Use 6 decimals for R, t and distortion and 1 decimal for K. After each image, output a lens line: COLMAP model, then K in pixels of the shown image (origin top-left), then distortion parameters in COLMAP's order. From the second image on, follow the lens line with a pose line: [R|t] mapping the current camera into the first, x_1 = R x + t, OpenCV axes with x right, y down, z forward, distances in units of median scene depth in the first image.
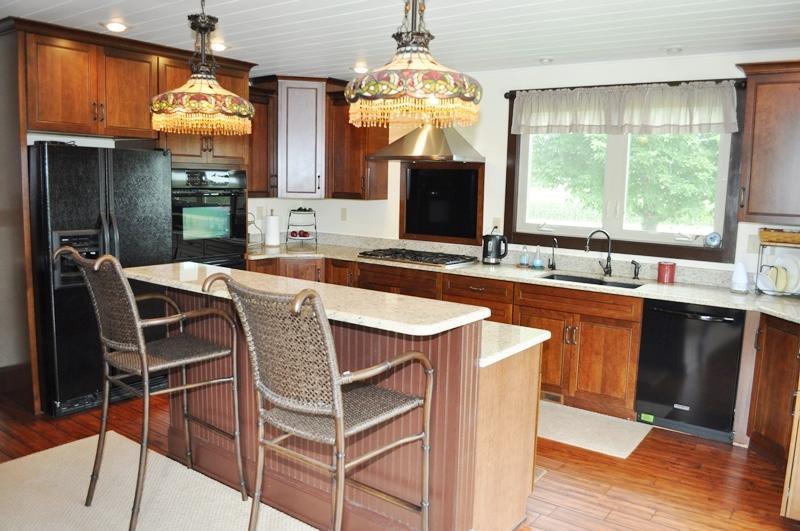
lens RADIAL K [[641.4, 0, 411.3], [0, 641.4, 267.8], [0, 0, 1]] dist [-0.059816, 0.004372]
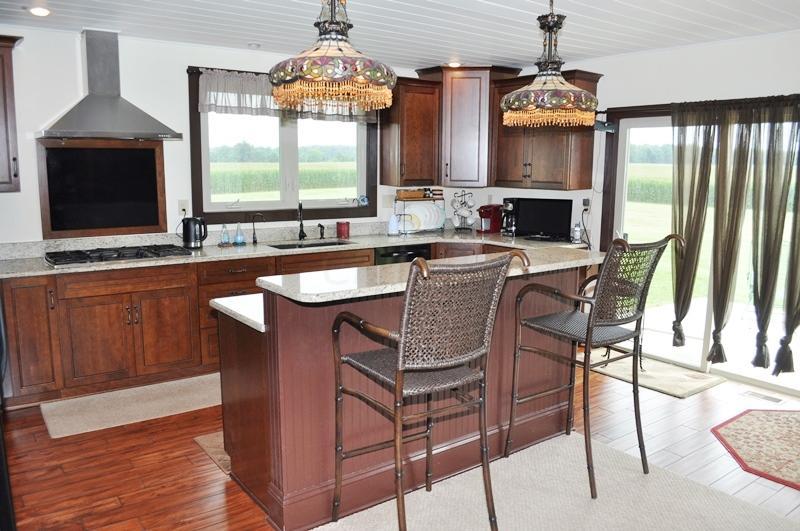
lens RADIAL K [[603.0, 0, 400.0], [0, 603.0, 265.5], [0, 0, 1]] dist [-0.054967, 0.000905]
pose [[0.306471, -0.182029, 0.934313, -0.708194], [0.122612, 0.980917, 0.150890, -0.089363], [-0.943950, 0.068315, 0.322942, 0.481714]]
